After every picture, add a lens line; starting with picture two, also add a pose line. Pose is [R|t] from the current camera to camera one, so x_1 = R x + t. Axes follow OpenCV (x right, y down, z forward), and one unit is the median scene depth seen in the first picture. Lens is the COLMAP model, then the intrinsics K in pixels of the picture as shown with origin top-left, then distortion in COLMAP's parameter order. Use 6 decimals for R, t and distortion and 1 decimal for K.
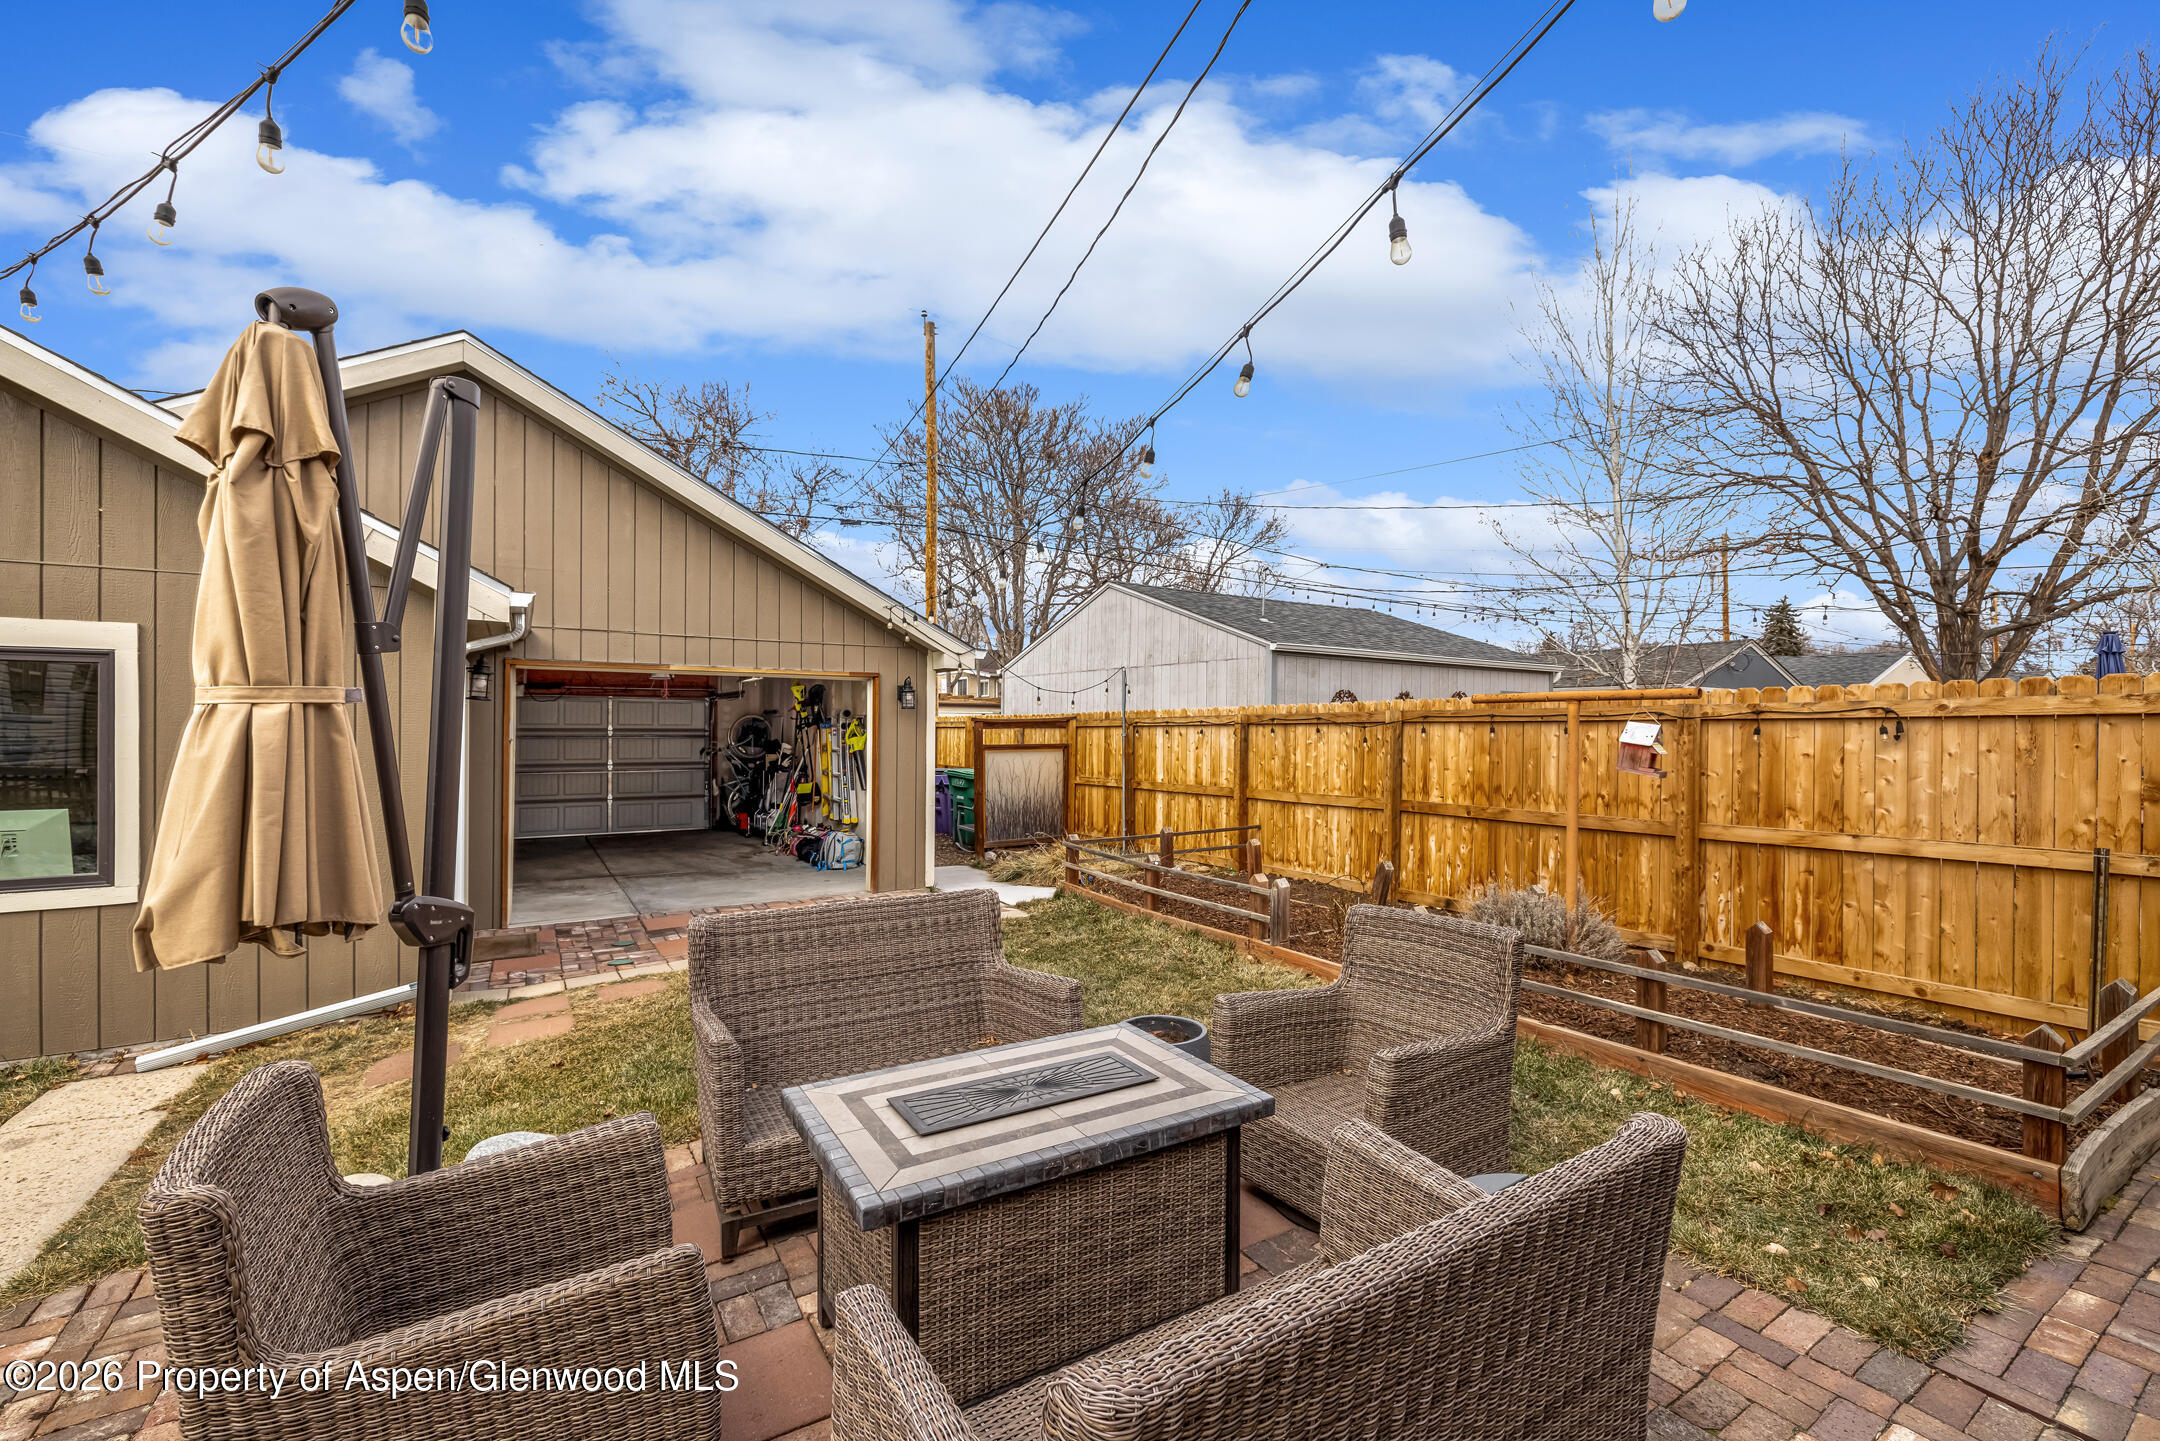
lens RADIAL K [[903.3, 0, 1084.4], [0, 903.3, 732.4], [0, 0, 1]] dist [0.000002, -0.000021]
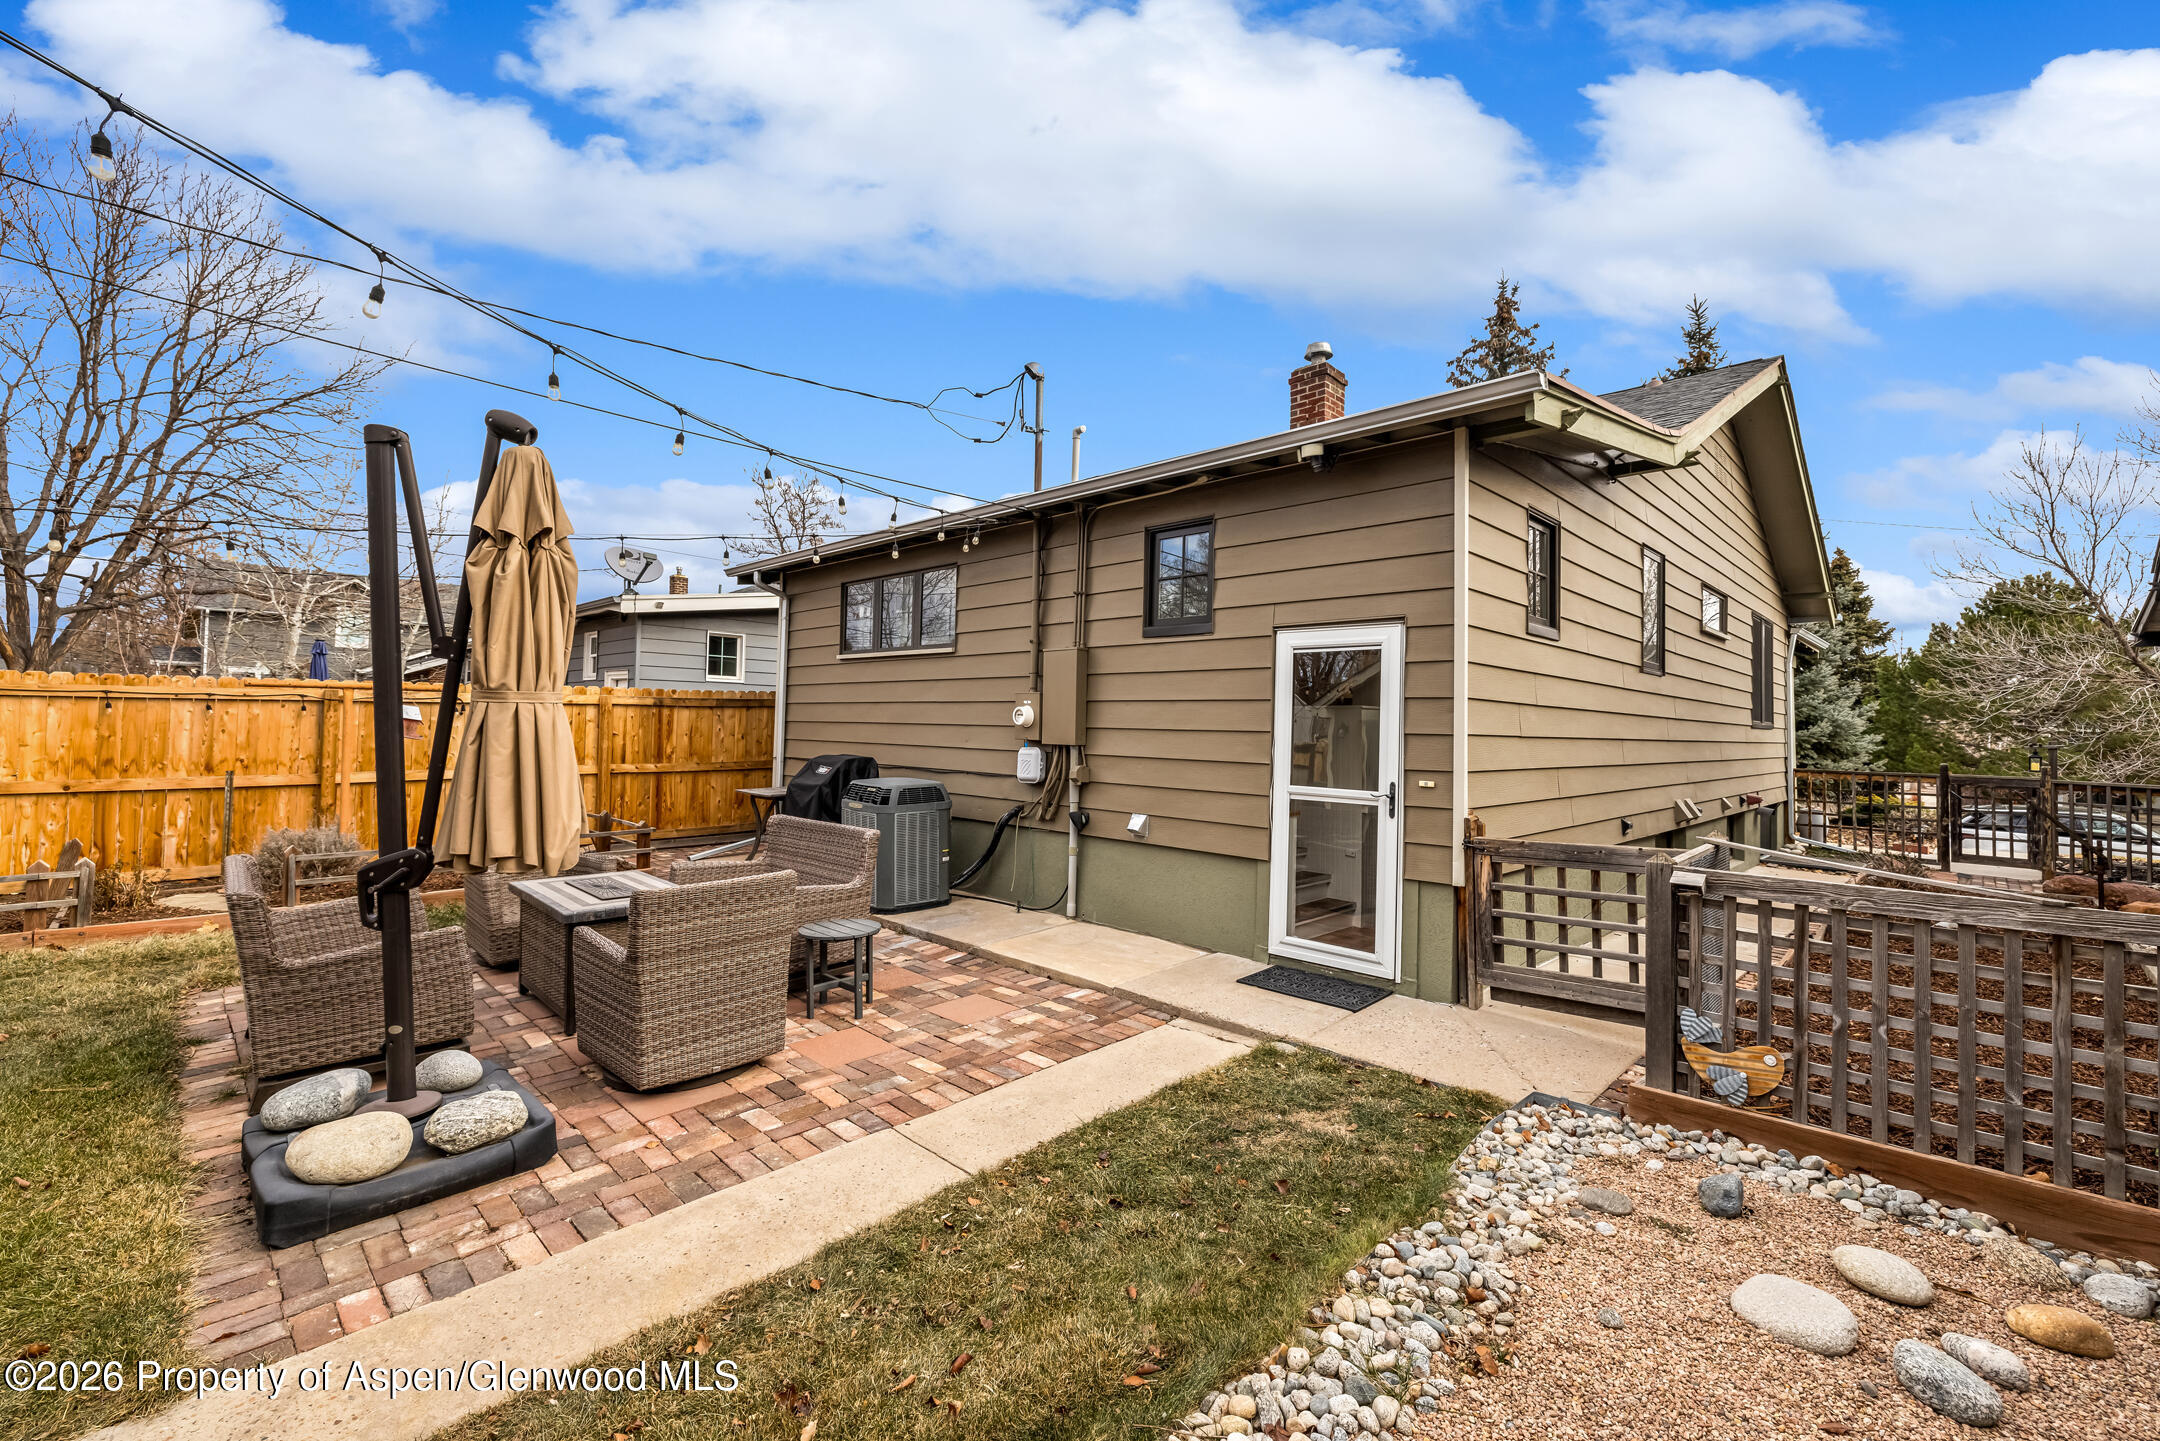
lens RADIAL K [[903.3, 0, 1084.4], [0, 903.3, 732.4], [0, 0, 1]] dist [0.000002, -0.000021]
pose [[-0.229987, -0.025067, 0.972871, -0.465264], [-0.012429, 0.999662, 0.022819, -0.005405], [-0.973114, -0.006843, -0.230221, 0.079638]]
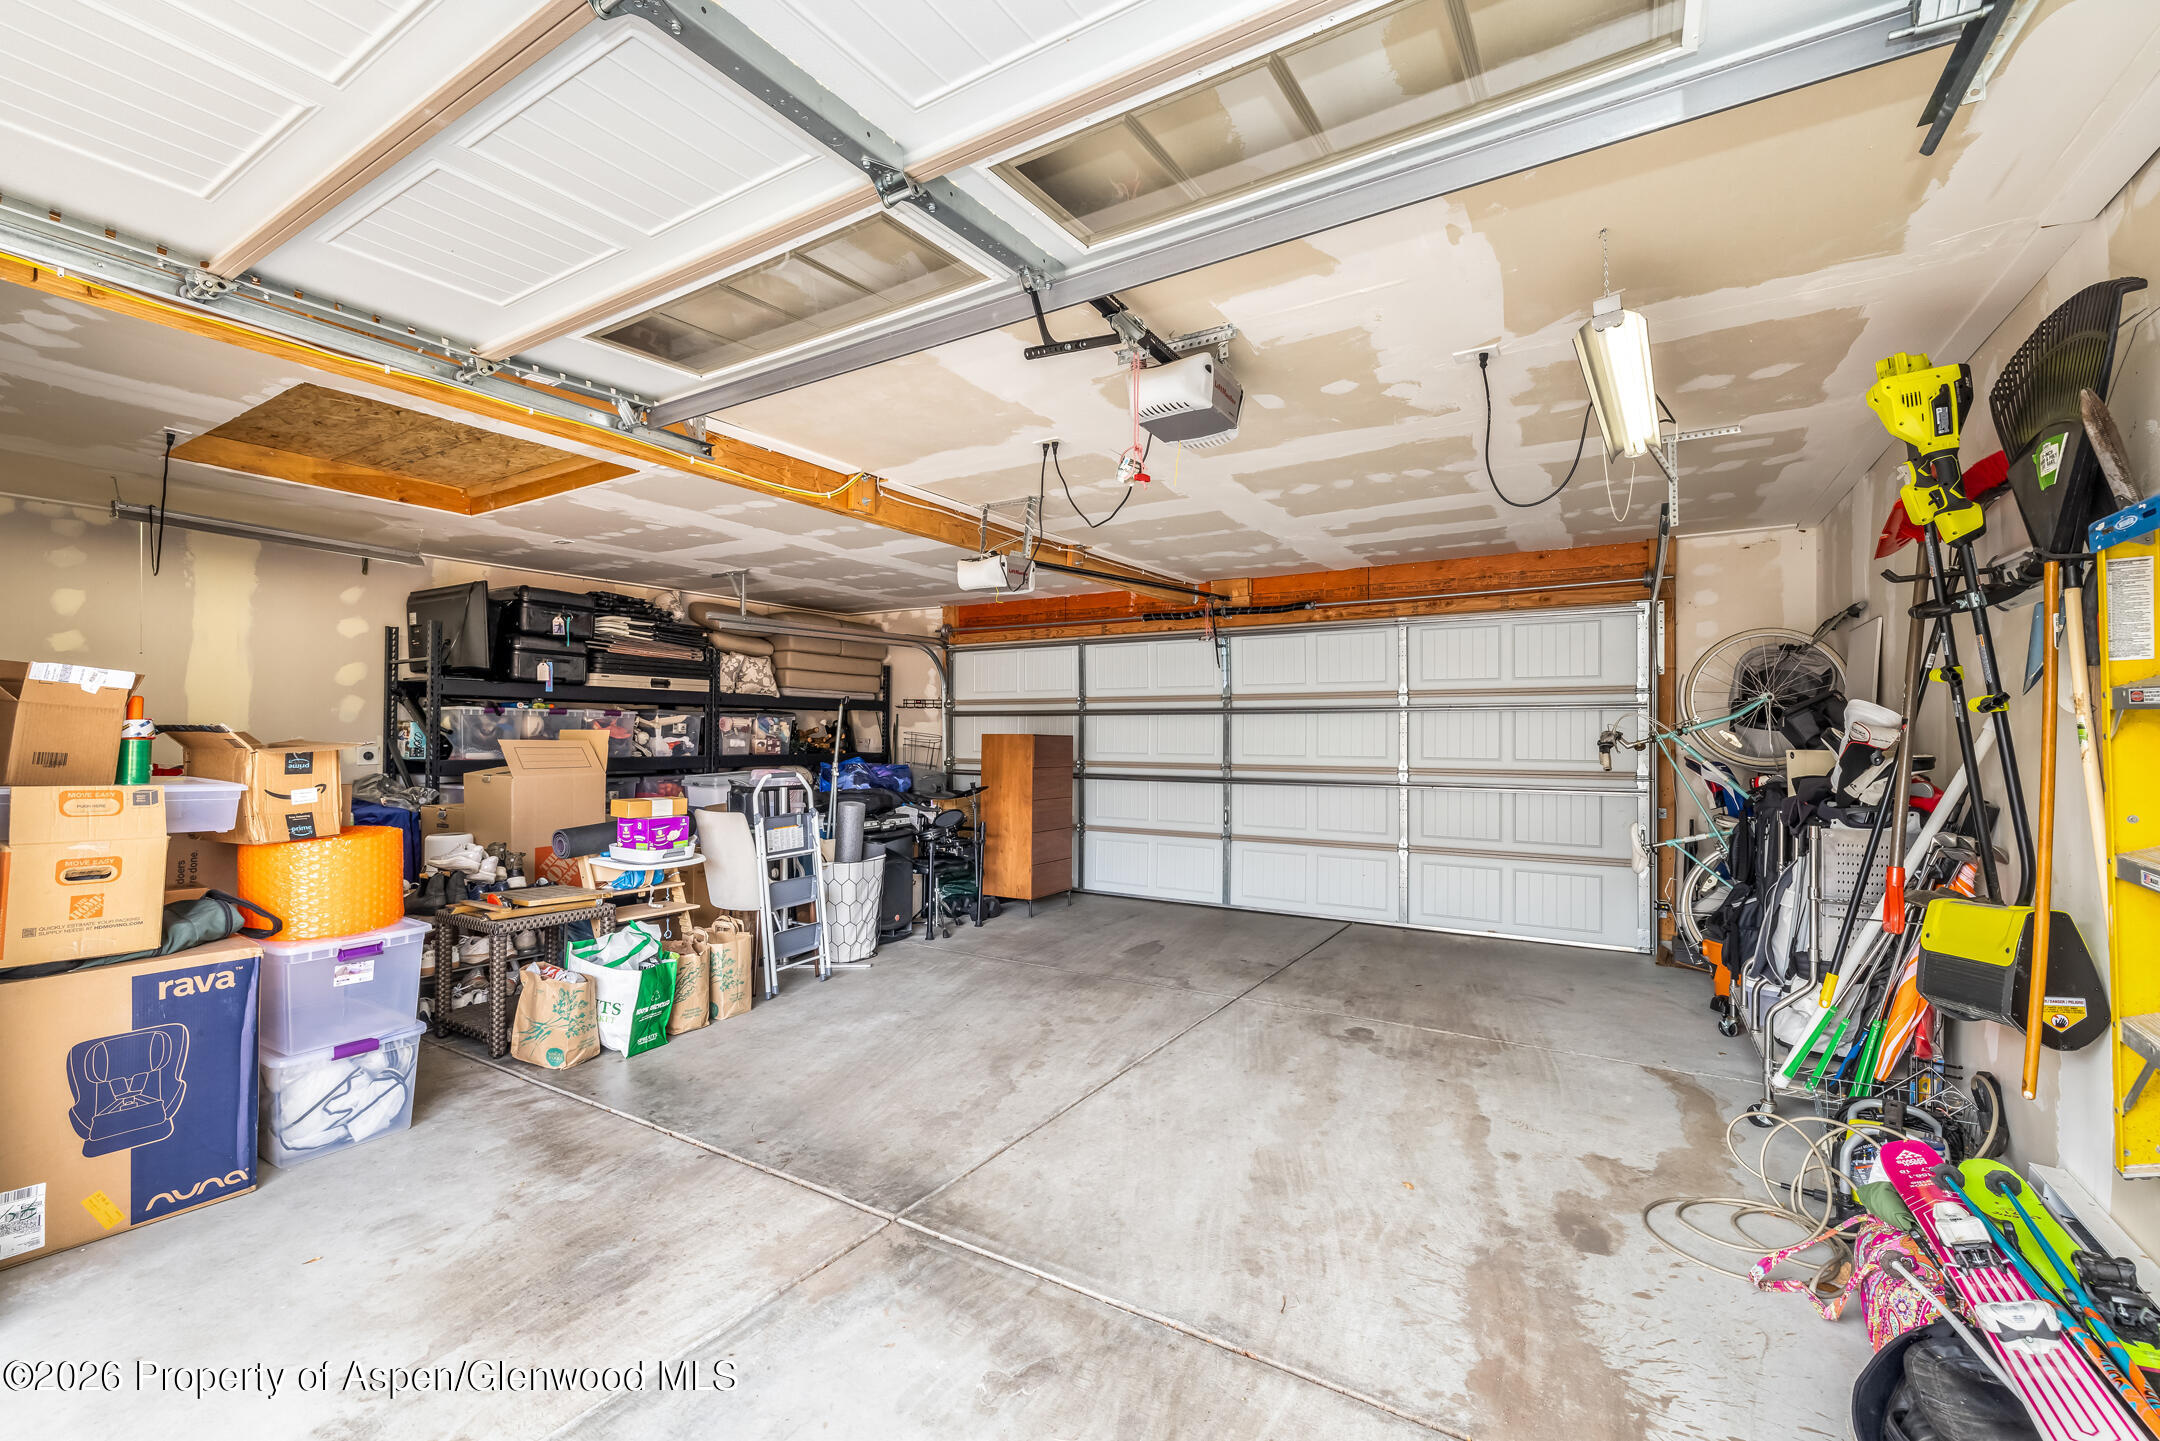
lens RADIAL K [[907.6, 0, 1071.3], [0, 907.6, 724.6], [0, 0, 1]] dist [-0.000417, -0.000313]
pose [[0.437833, -0.014971, -0.898932, -0.226158], [0.000491, 0.999865, -0.016413, 0.023170], [0.899056, 0.006745, 0.437781, 0.763627]]
